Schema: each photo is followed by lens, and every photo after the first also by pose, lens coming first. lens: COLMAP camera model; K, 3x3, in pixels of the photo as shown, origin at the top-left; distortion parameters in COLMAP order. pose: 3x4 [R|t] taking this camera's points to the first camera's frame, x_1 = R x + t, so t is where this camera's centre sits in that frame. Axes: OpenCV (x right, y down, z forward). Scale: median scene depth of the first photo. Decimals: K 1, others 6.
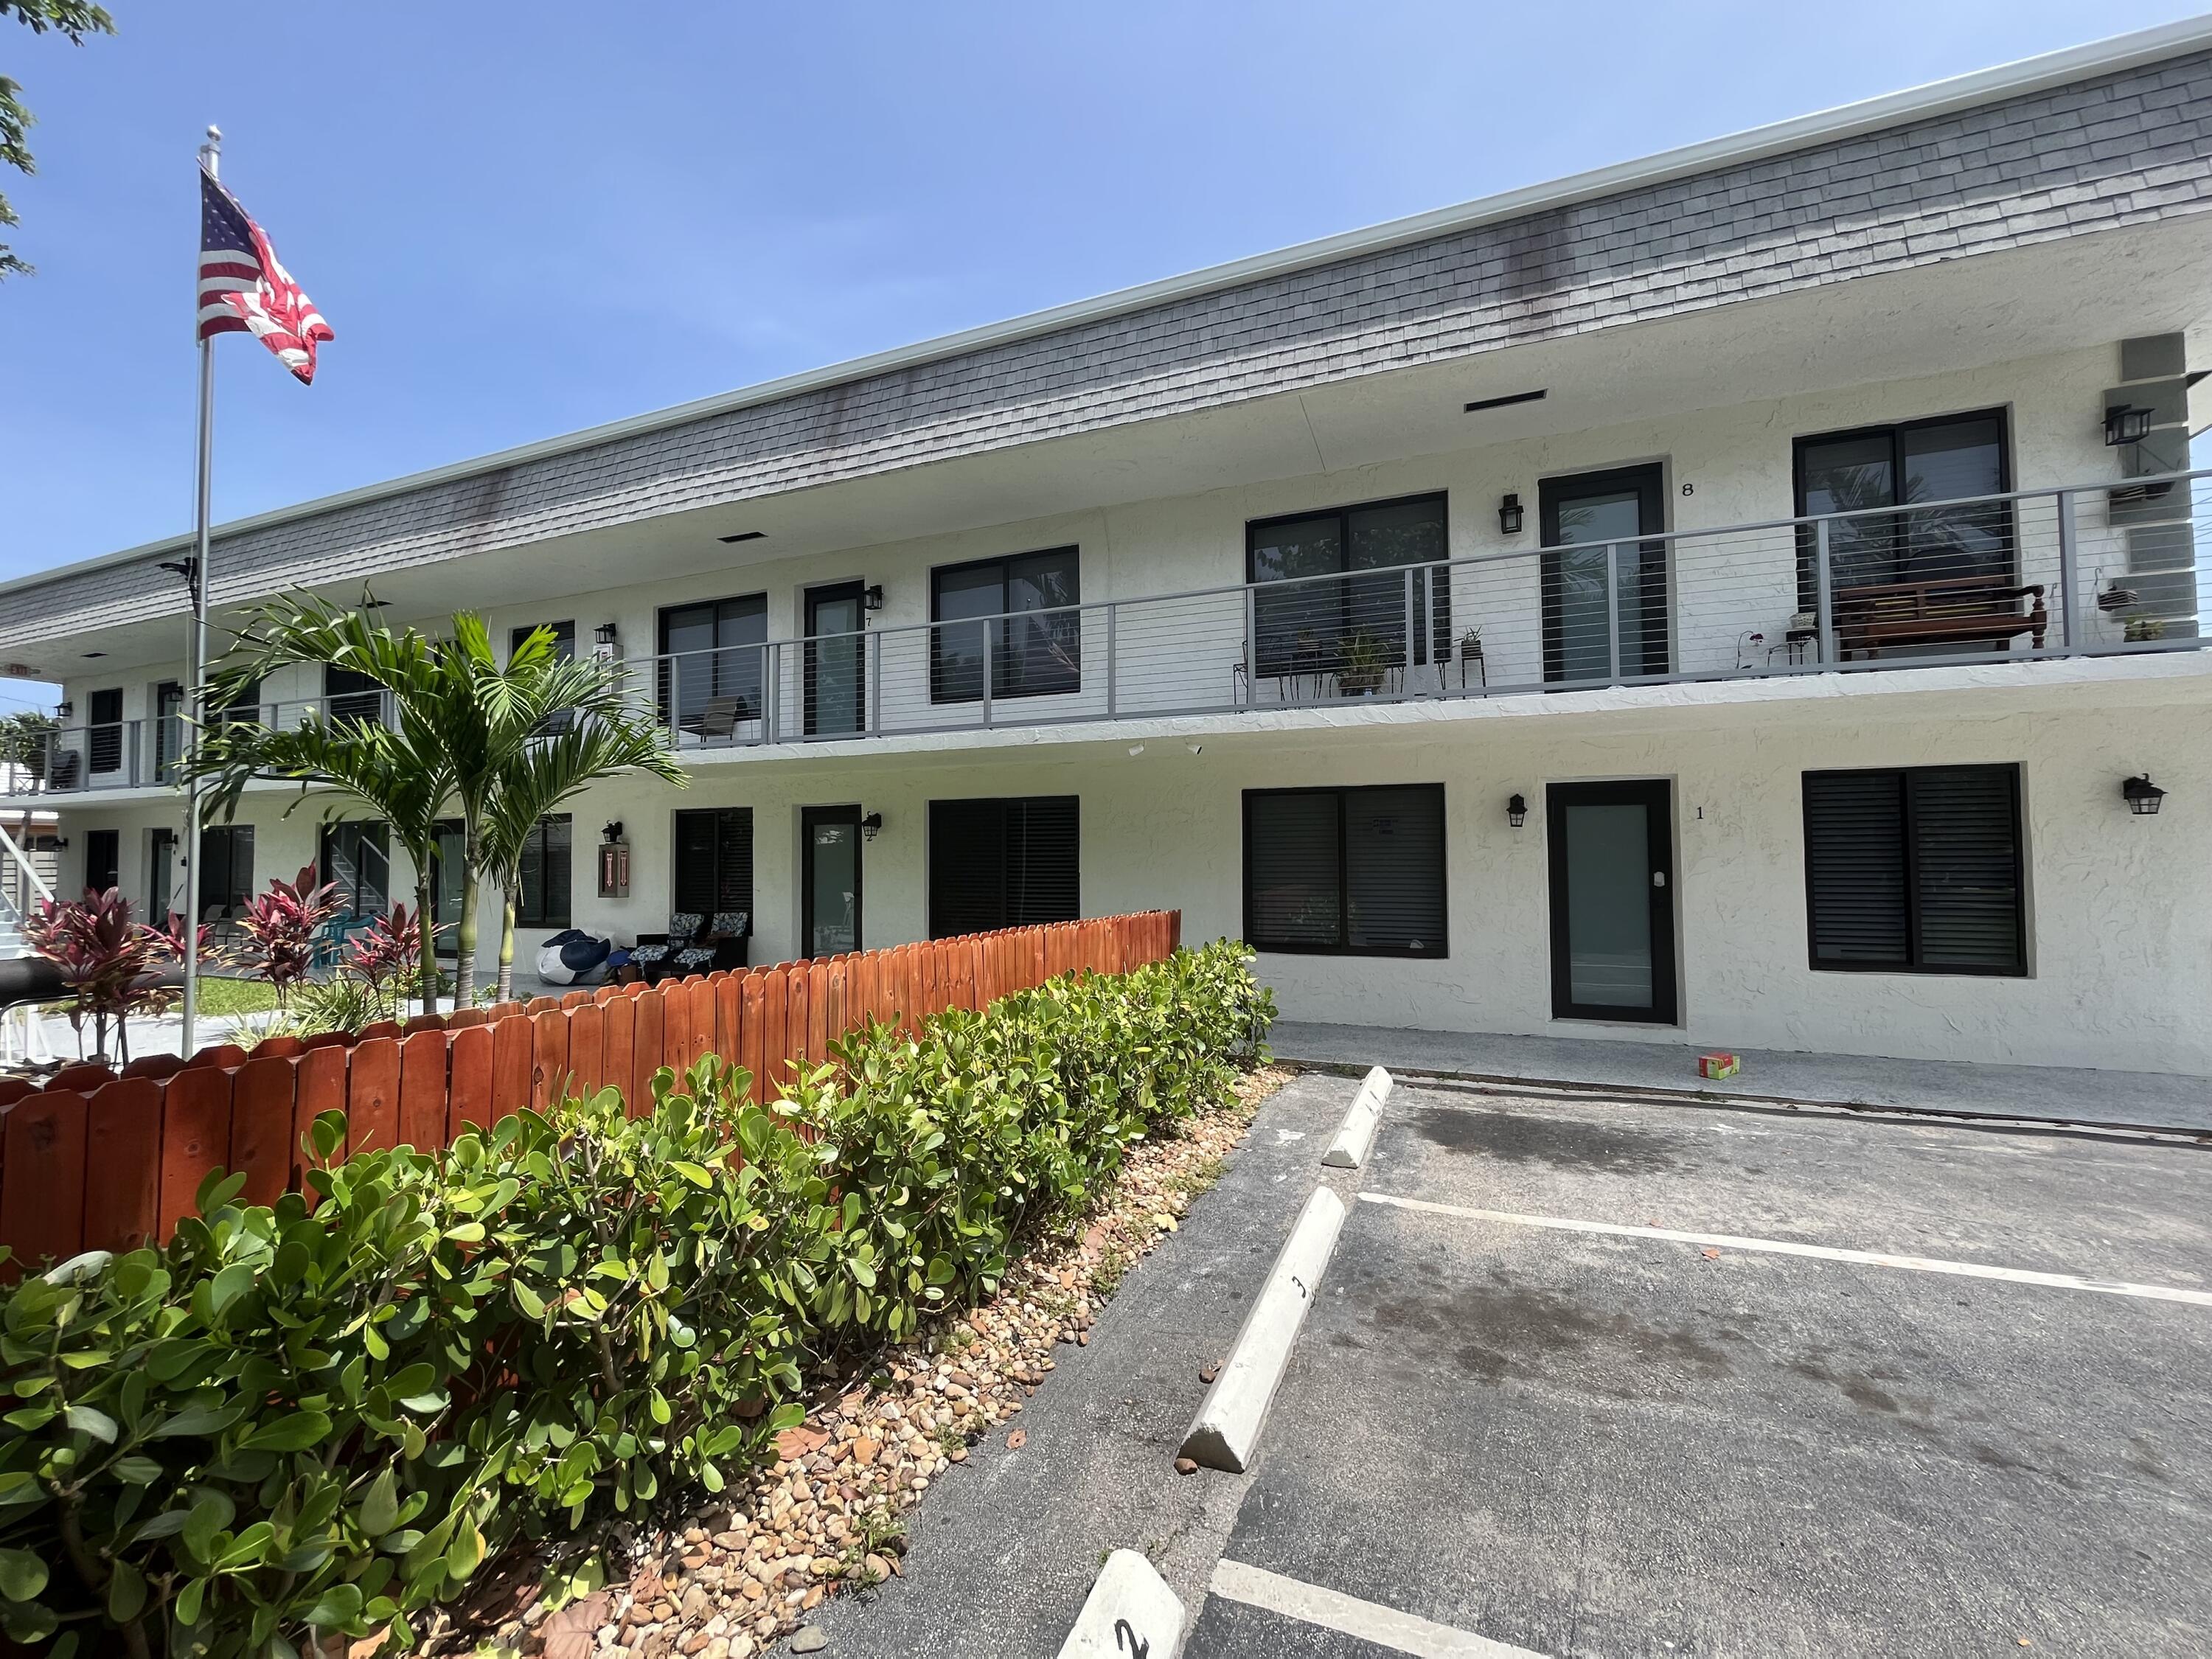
lens RADIAL K [[885.6, 0, 1101.8], [0, 885.6, 828.9], [0, 0, 1]] dist [-0.004162, 0.000042]
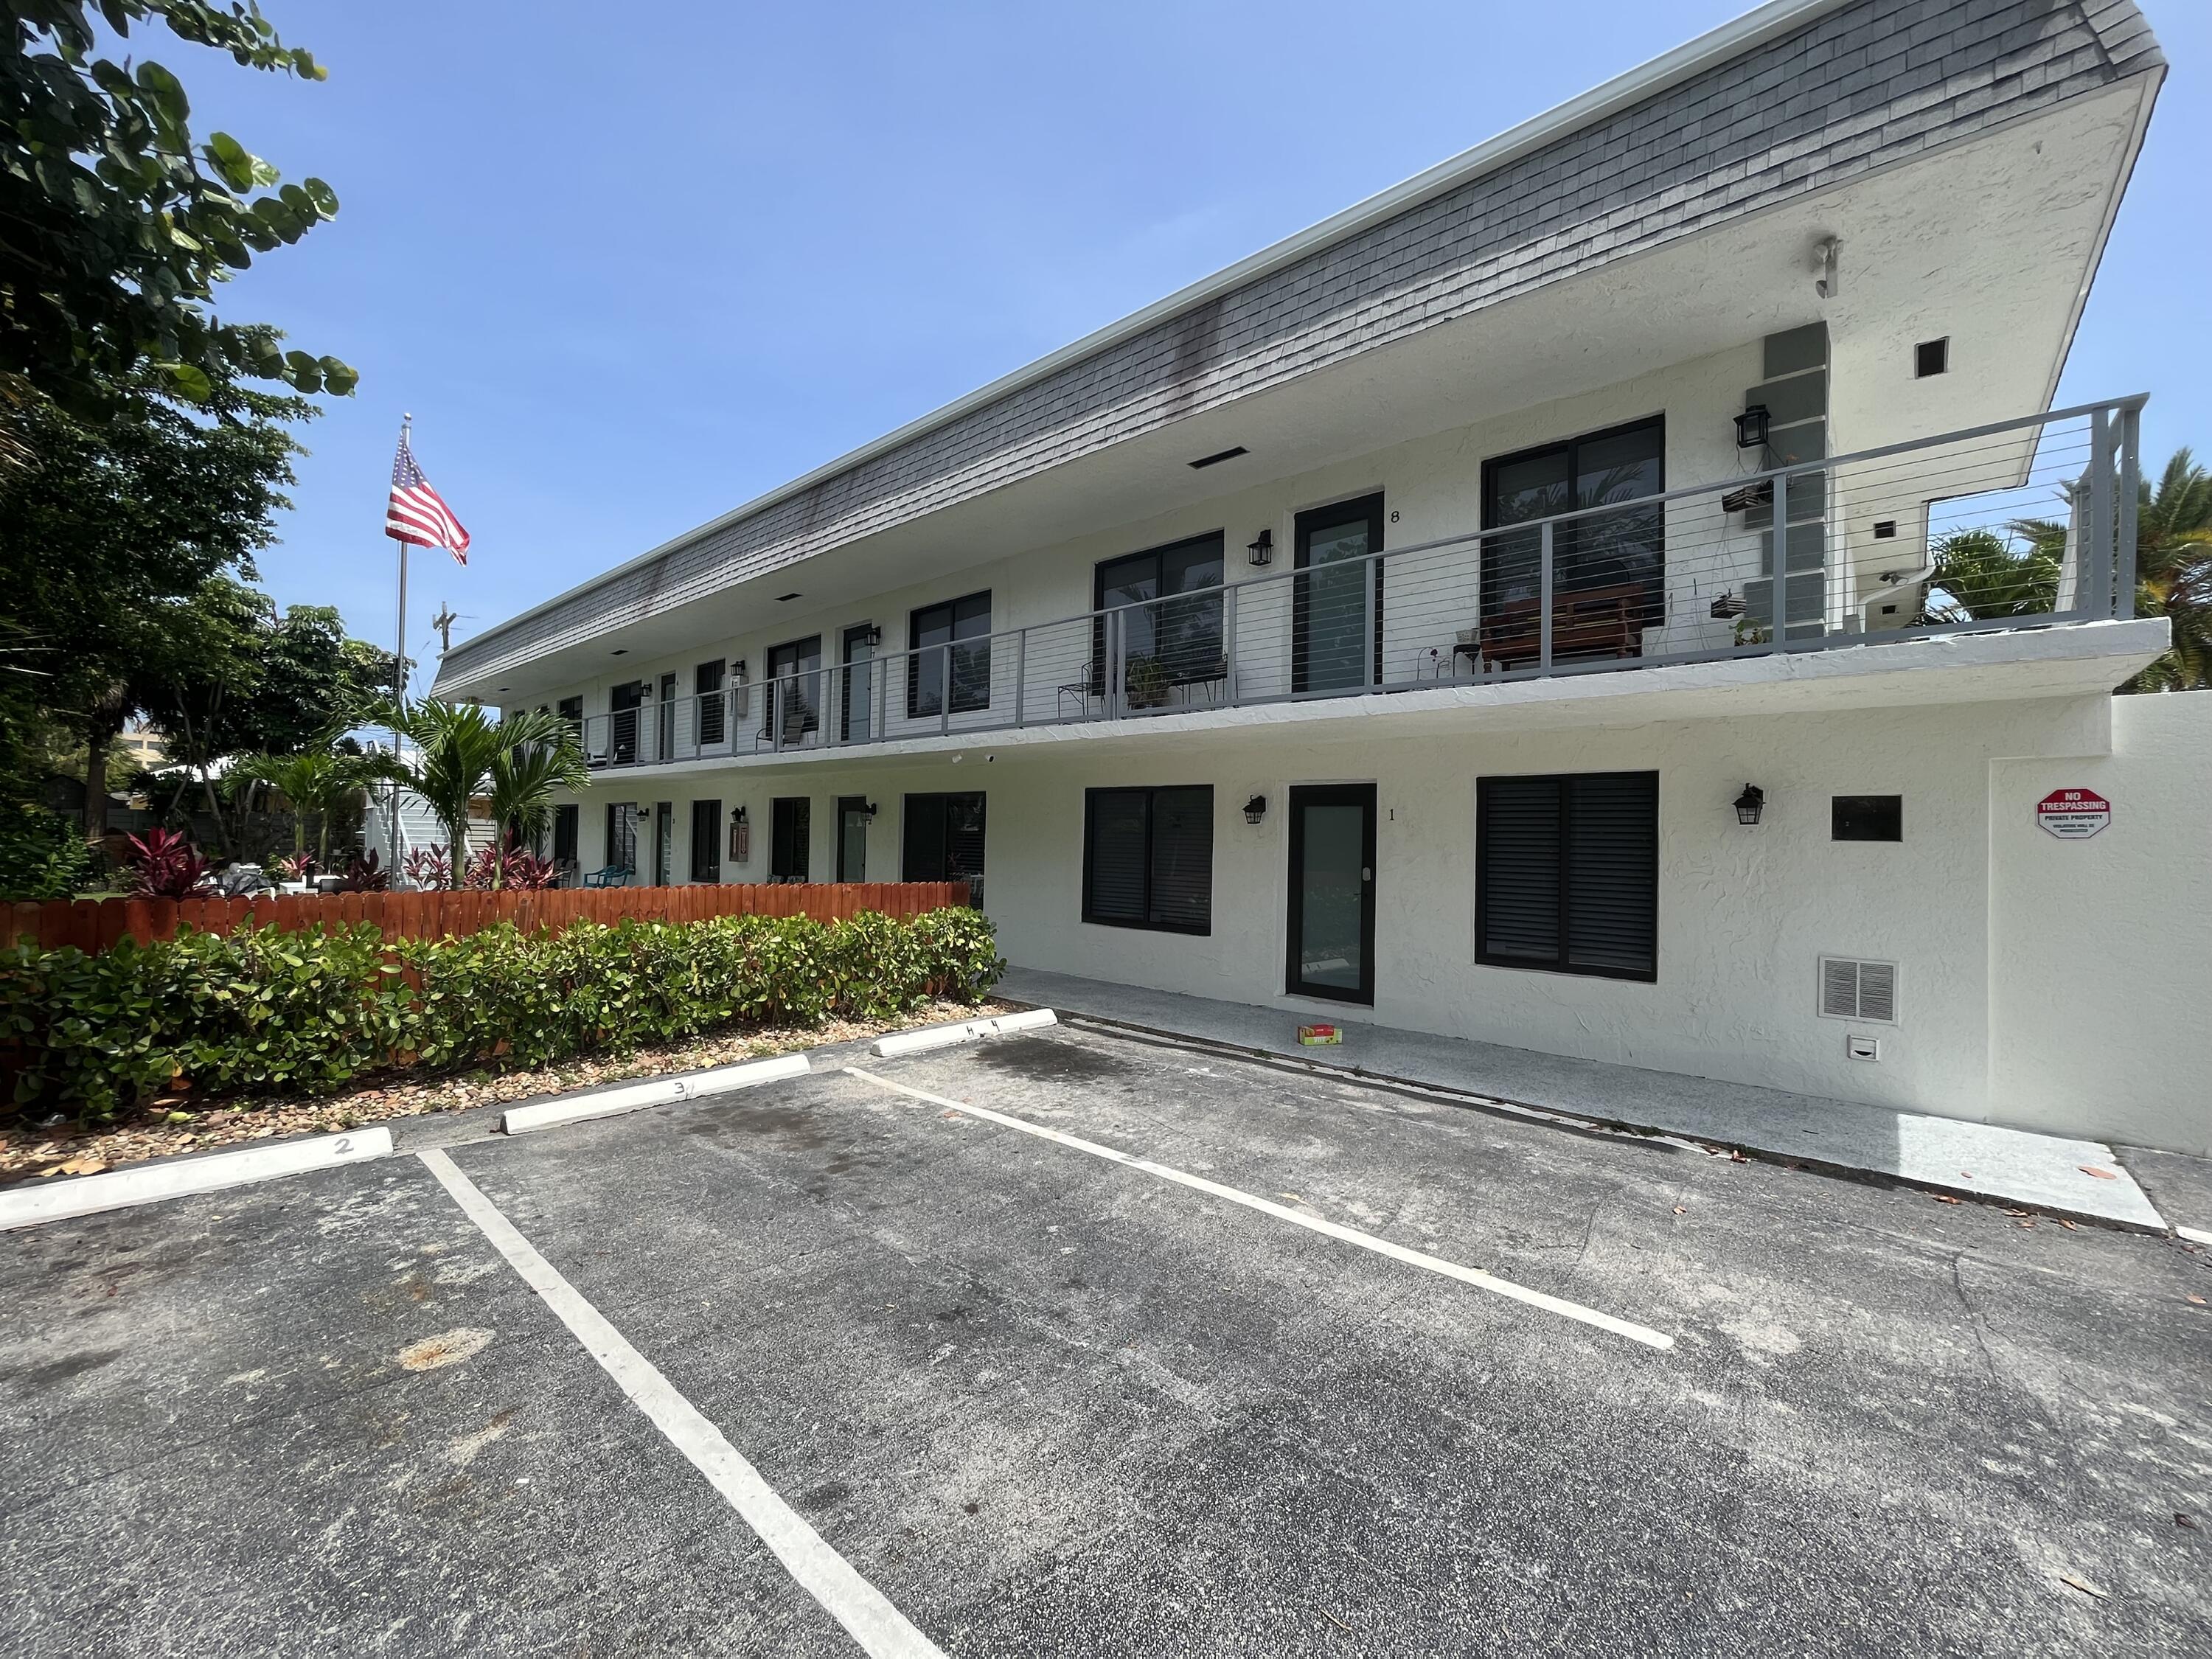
lens RADIAL K [[885.6, 0, 1103.2], [0, 885.6, 827.7], [0, 0, 1]] dist [-0.004162, 0.000042]
pose [[0.940223, 0.022142, -0.339840, 0.816015], [-0.016616, 0.999678, 0.019162, -0.019043], [0.340155, -0.012370, 0.940288, -0.173205]]
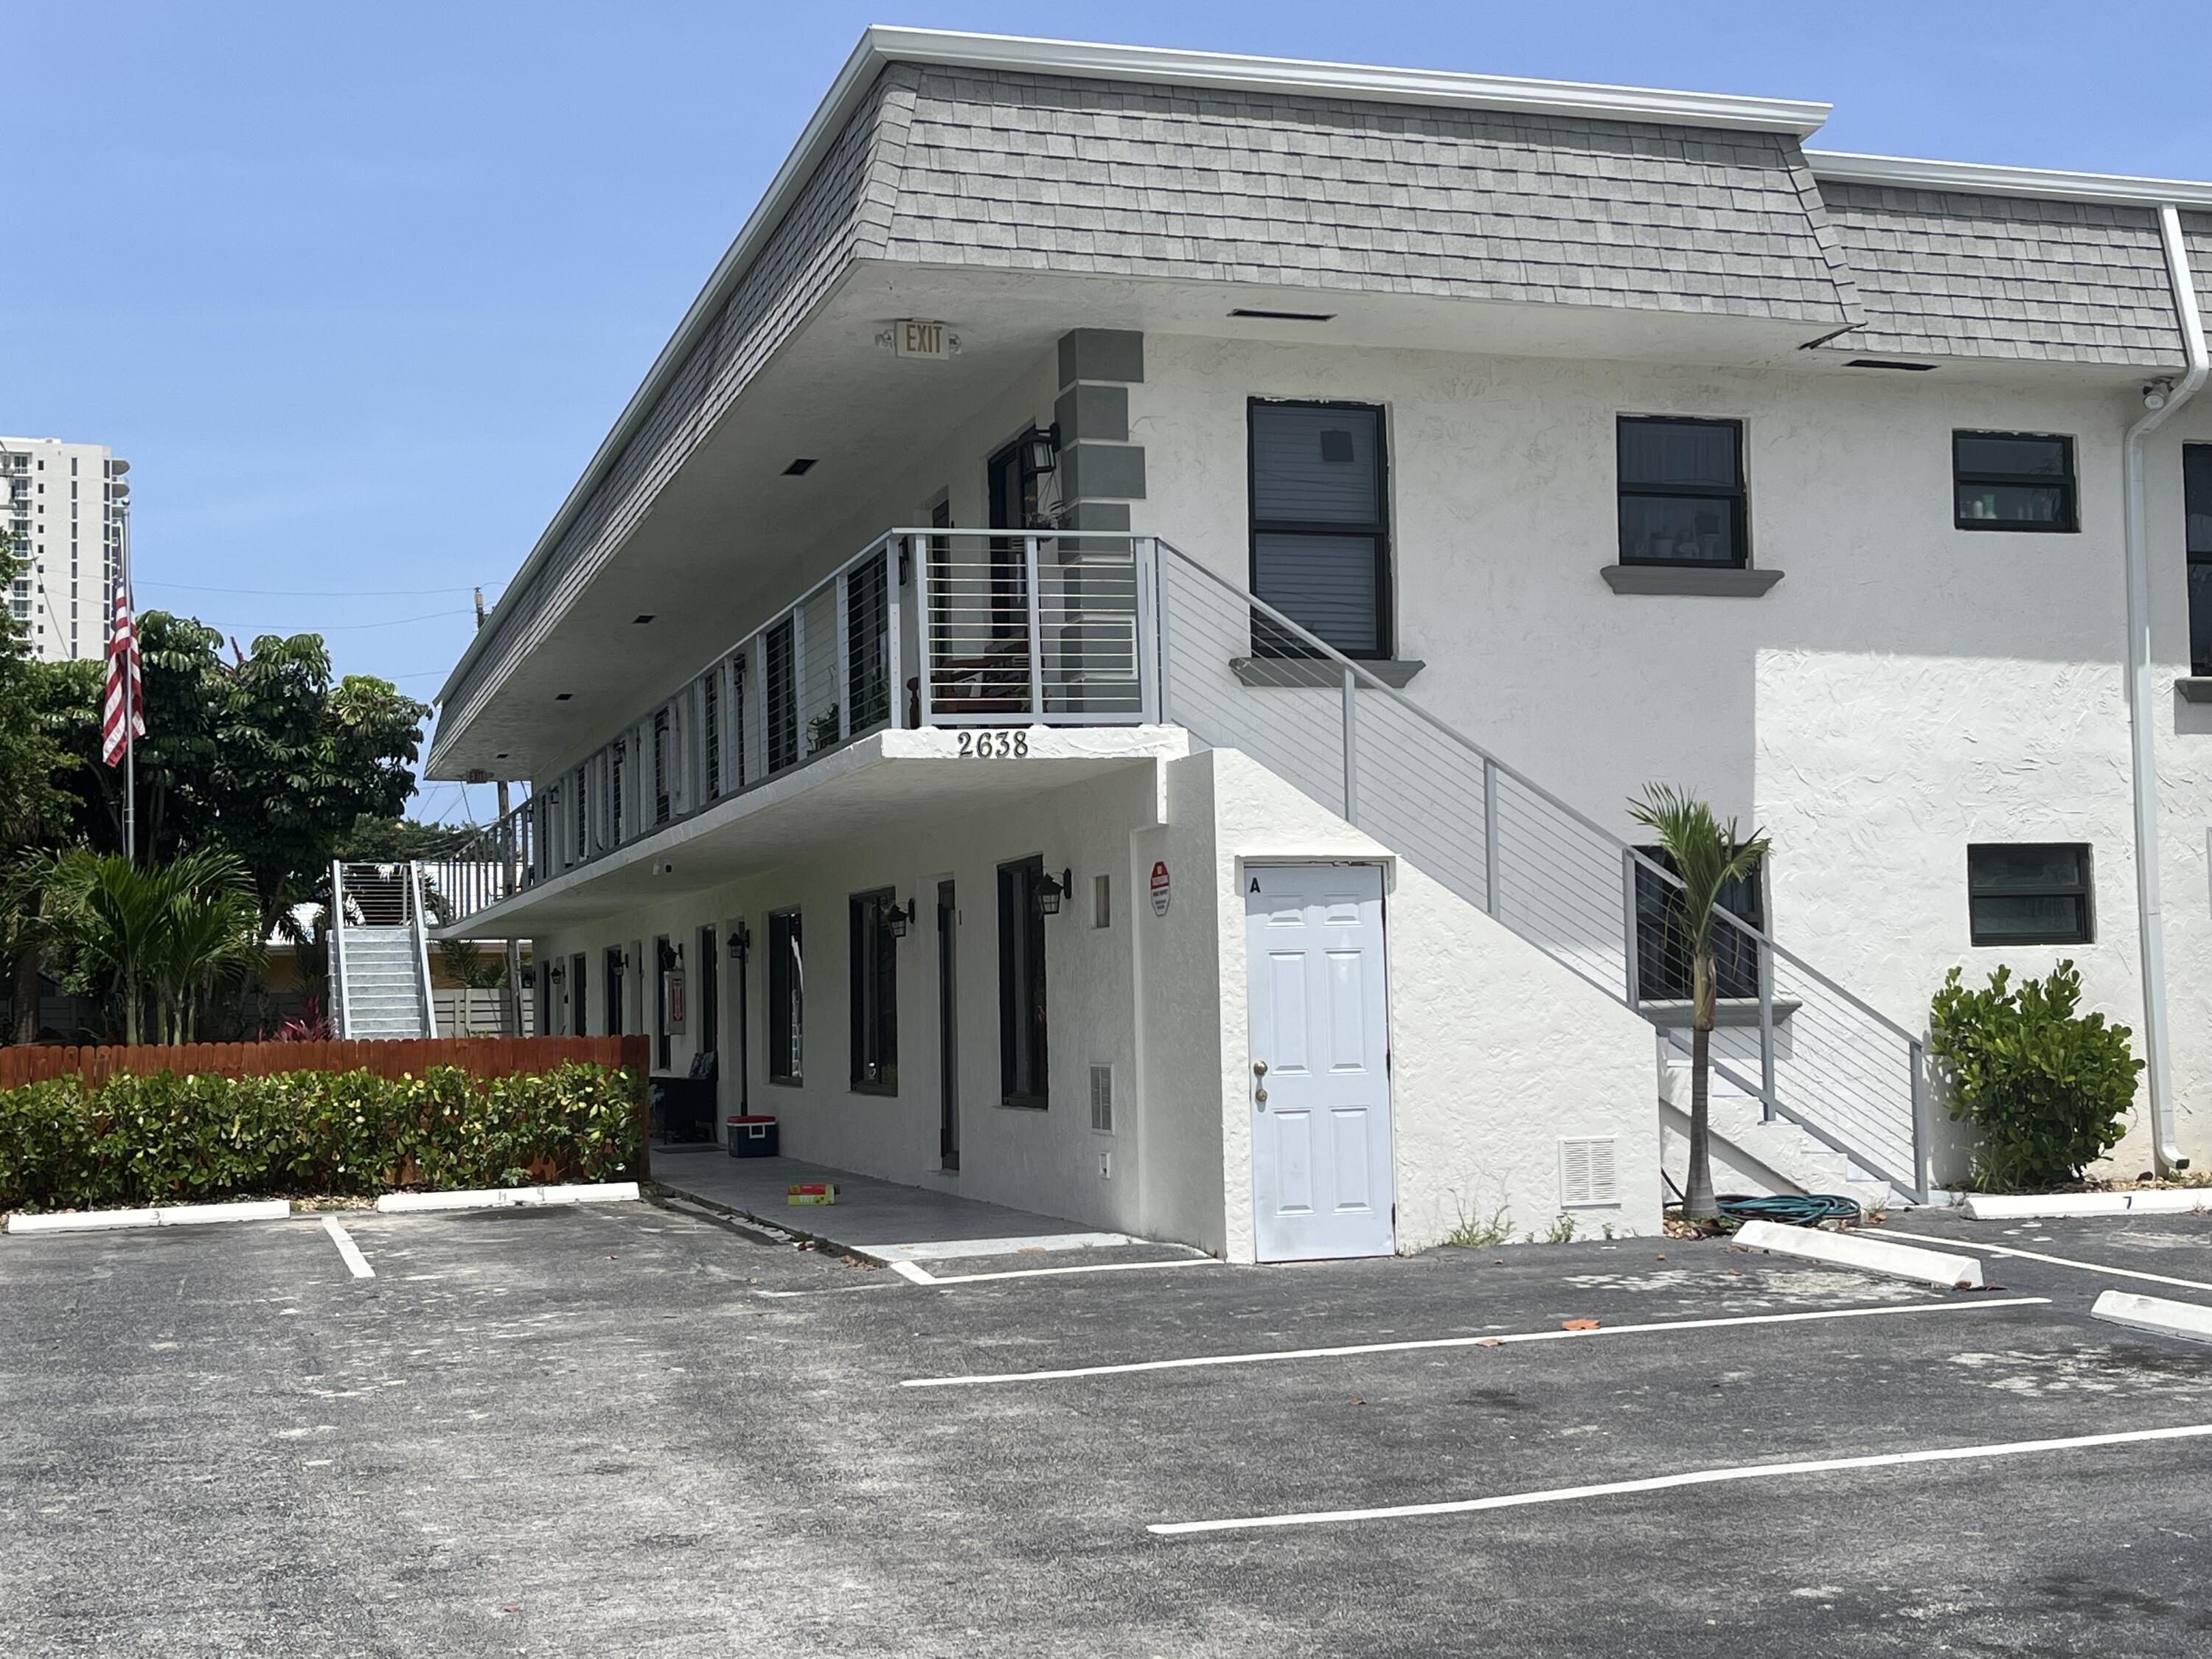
lens RADIAL K [[2796.8, 0, 1154.5], [0, 2796.8, 835.3], [0, 0, 1]] dist [0.036738, 0.000000]
pose [[0.642748, -0.055646, -0.764054, 3.229453], [0.043625, 0.998399, -0.036014, 0.009228], [0.764834, -0.010184, 0.644146, -0.635952]]
